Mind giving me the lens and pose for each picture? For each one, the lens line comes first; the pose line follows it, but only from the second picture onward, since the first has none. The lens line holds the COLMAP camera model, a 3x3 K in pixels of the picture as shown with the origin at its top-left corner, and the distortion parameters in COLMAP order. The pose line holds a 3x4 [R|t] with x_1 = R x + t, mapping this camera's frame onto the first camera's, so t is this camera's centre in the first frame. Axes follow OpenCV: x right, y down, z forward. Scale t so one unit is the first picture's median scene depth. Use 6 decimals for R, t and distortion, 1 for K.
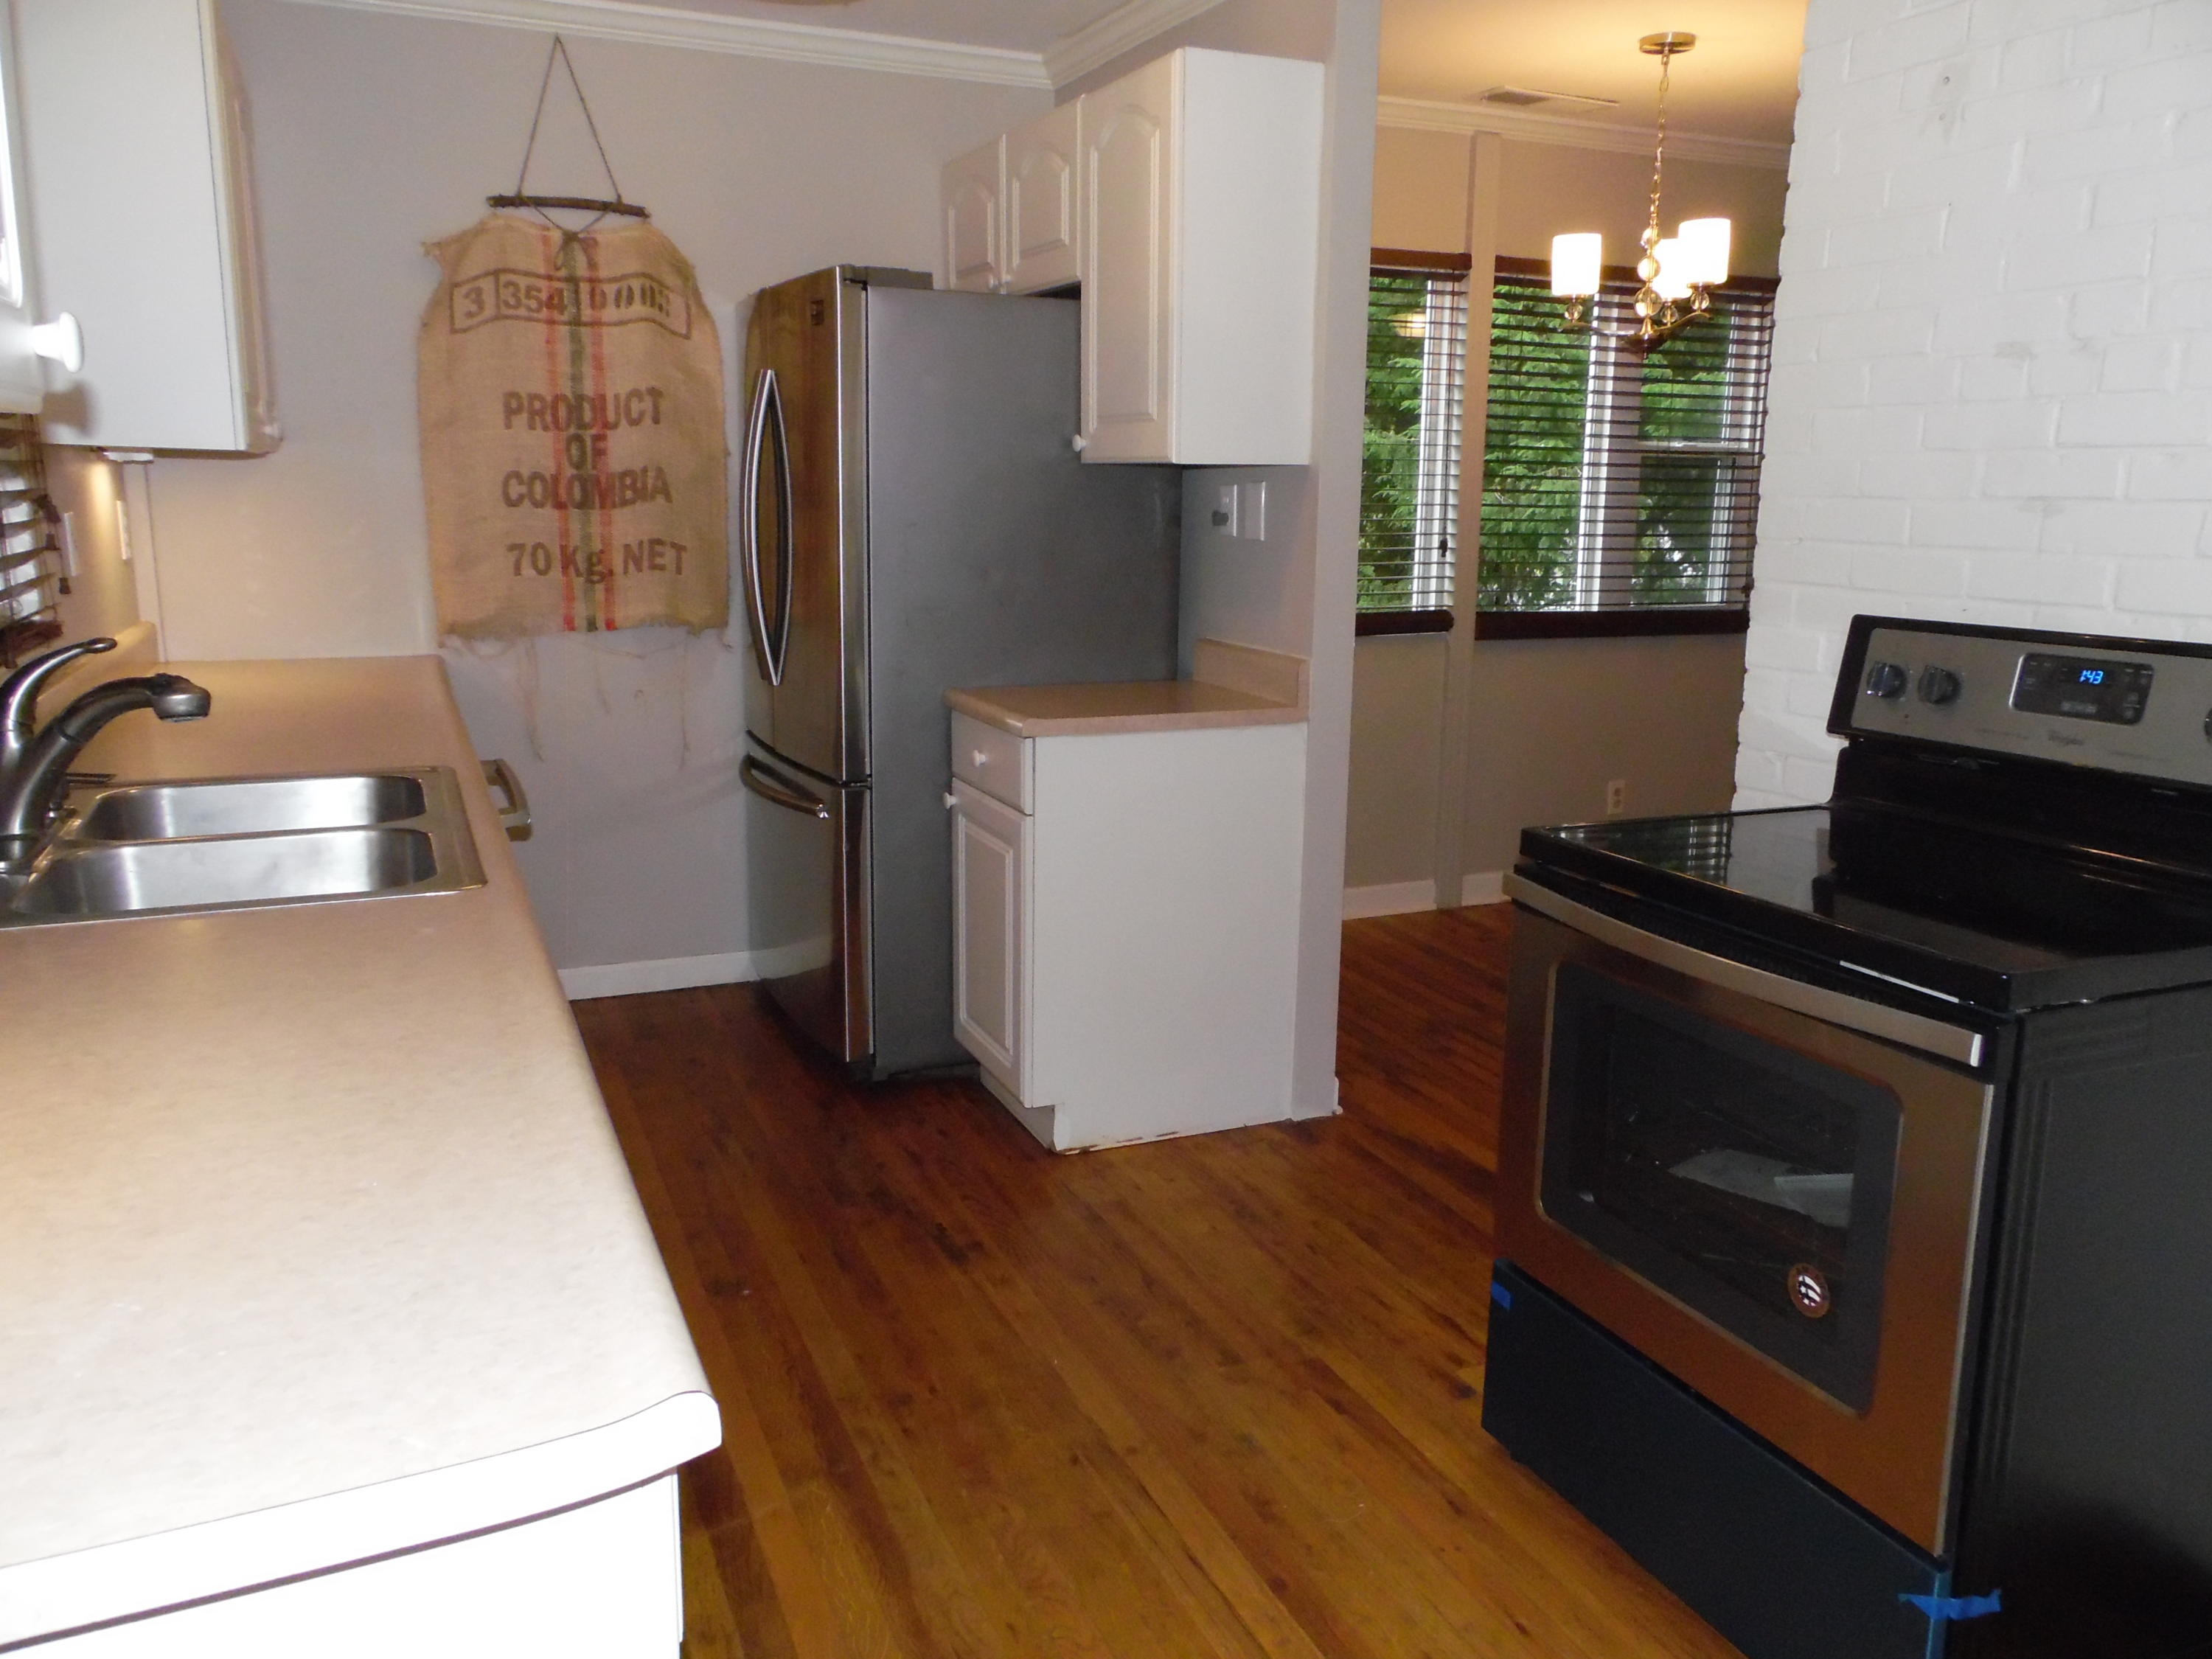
lens RADIAL K [[1654.5, 0, 1112.4], [0, 1654.5, 819.4], [0, 0, 1]] dist [-0.028452, 0.053322]
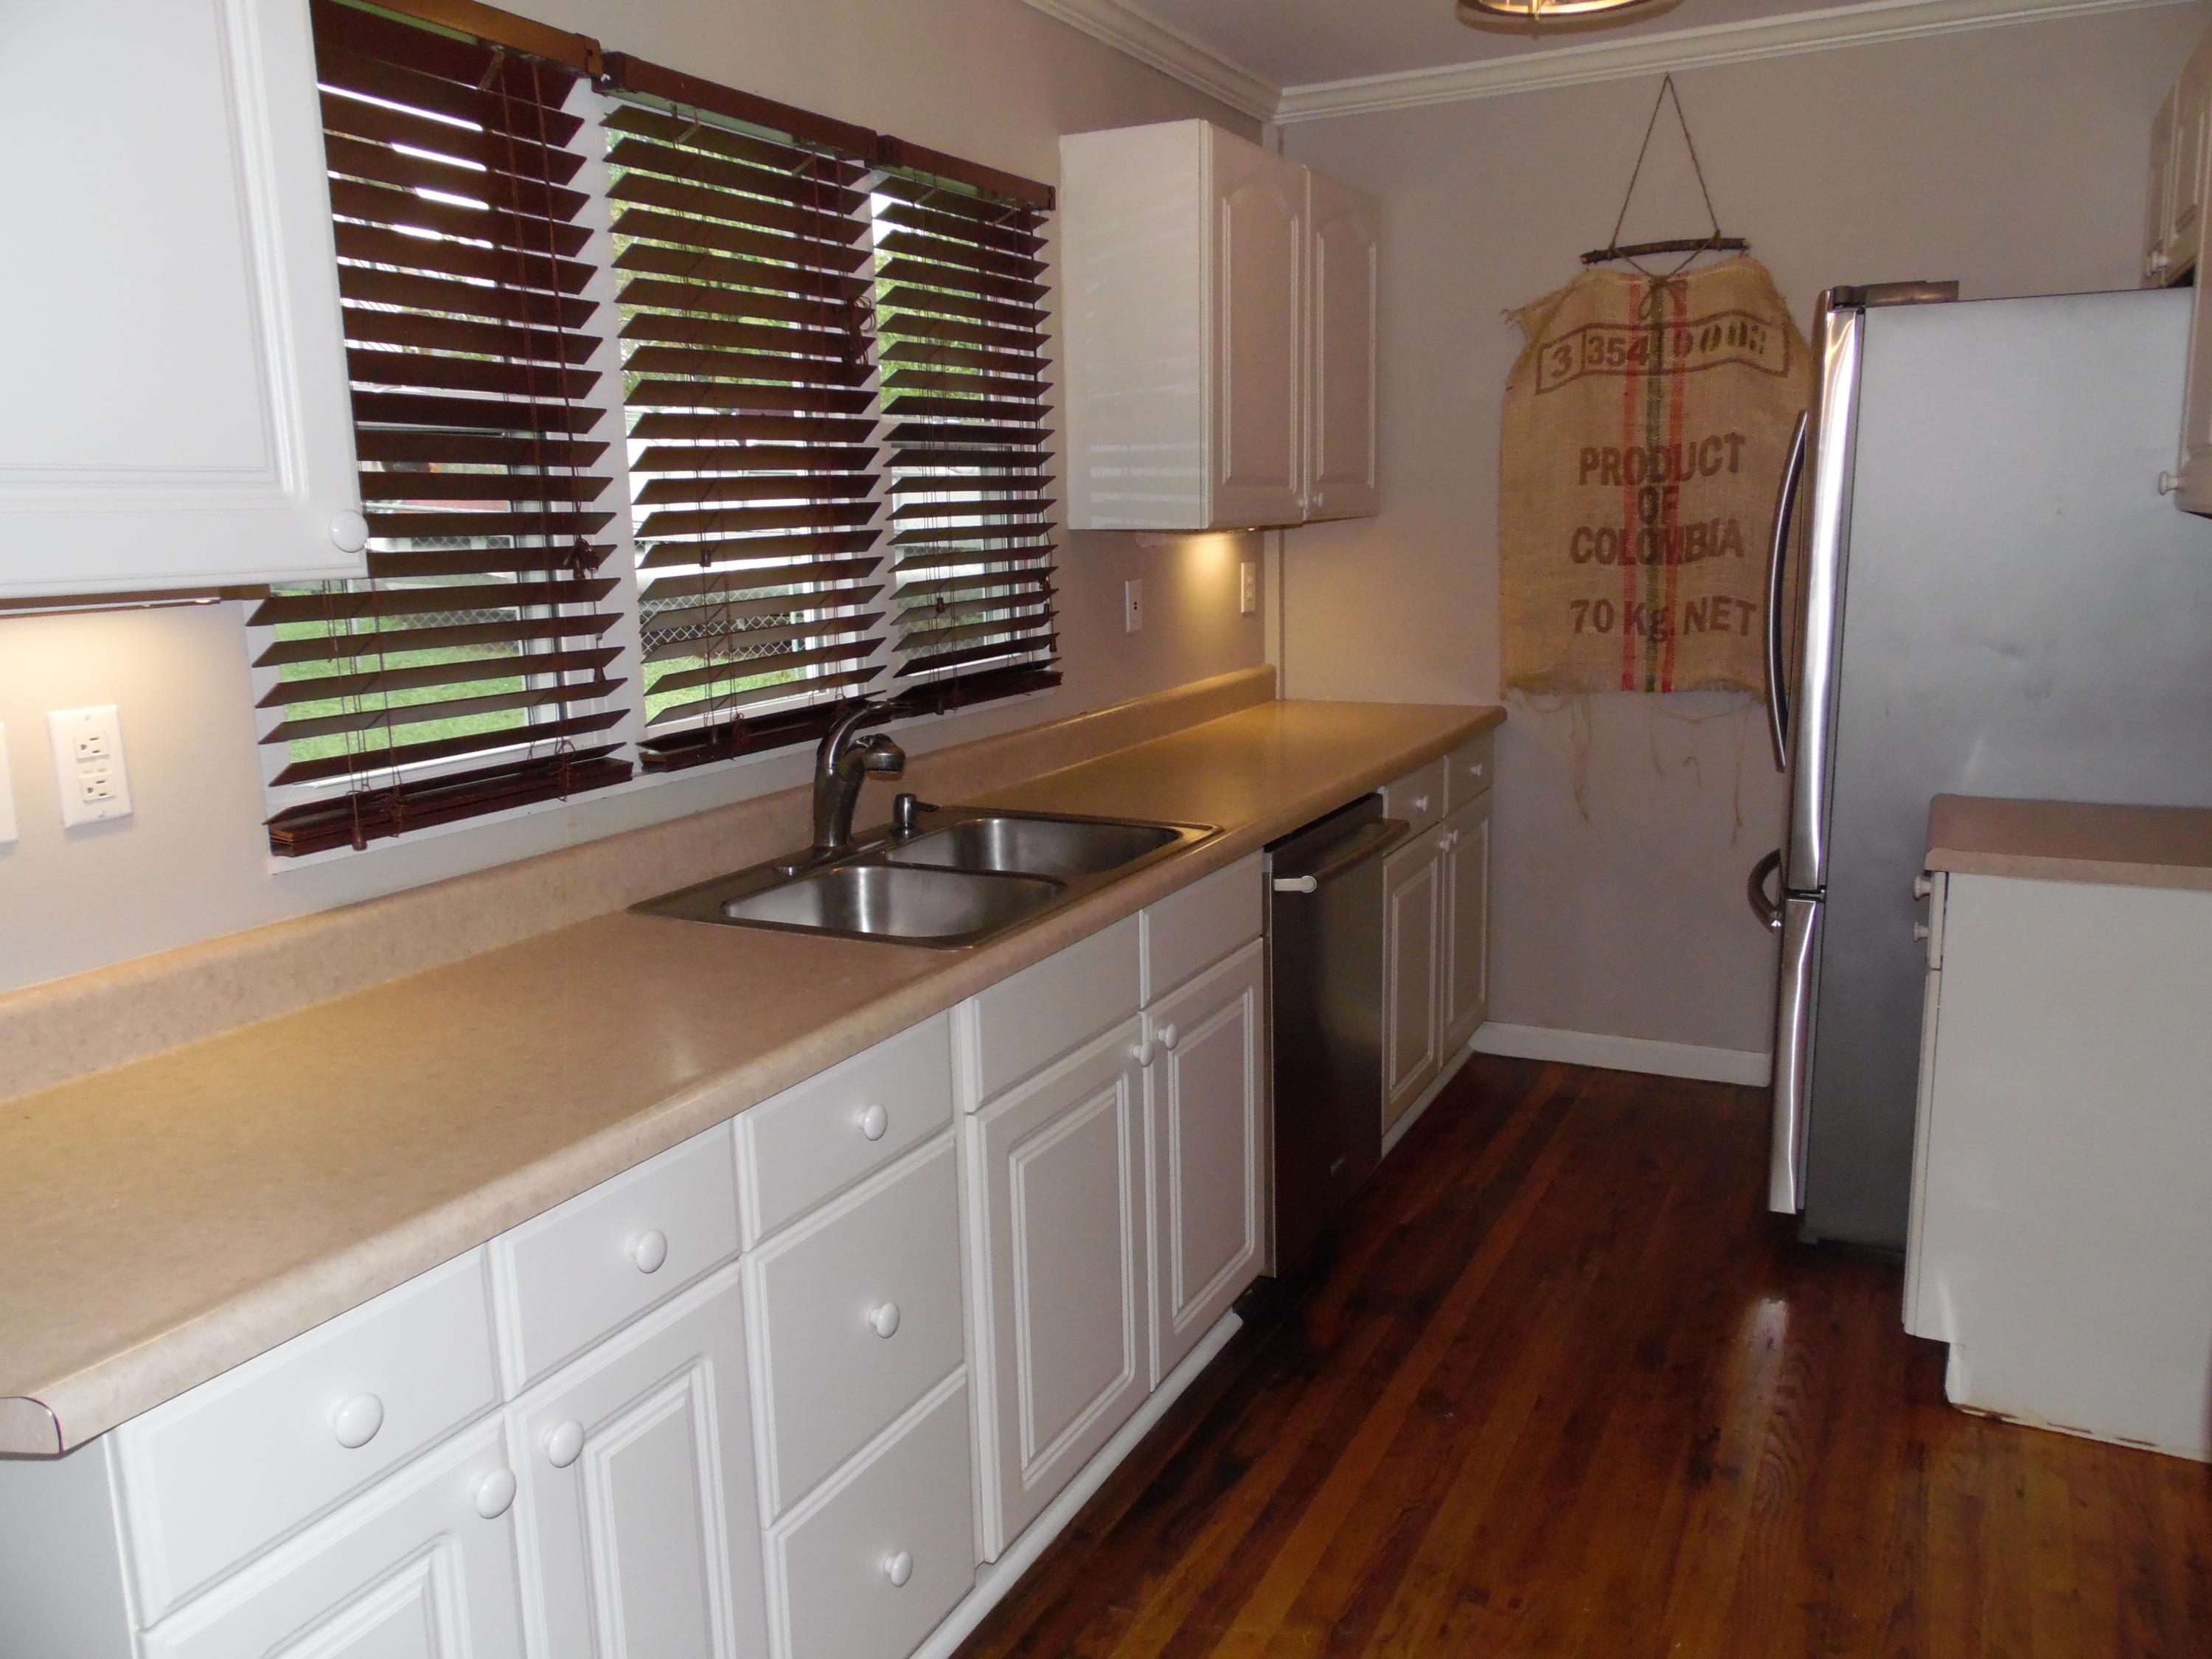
lens RADIAL K [[1654.5, 0, 1112.8], [0, 1654.5, 822.1], [0, 0, 1]] dist [-0.028452, 0.053322]
pose [[0.633451, 0.117710, -0.764777, 0.235501], [-0.123368, 0.991082, 0.050358, -0.050621], [0.763885, 0.062450, 0.642324, 0.158419]]
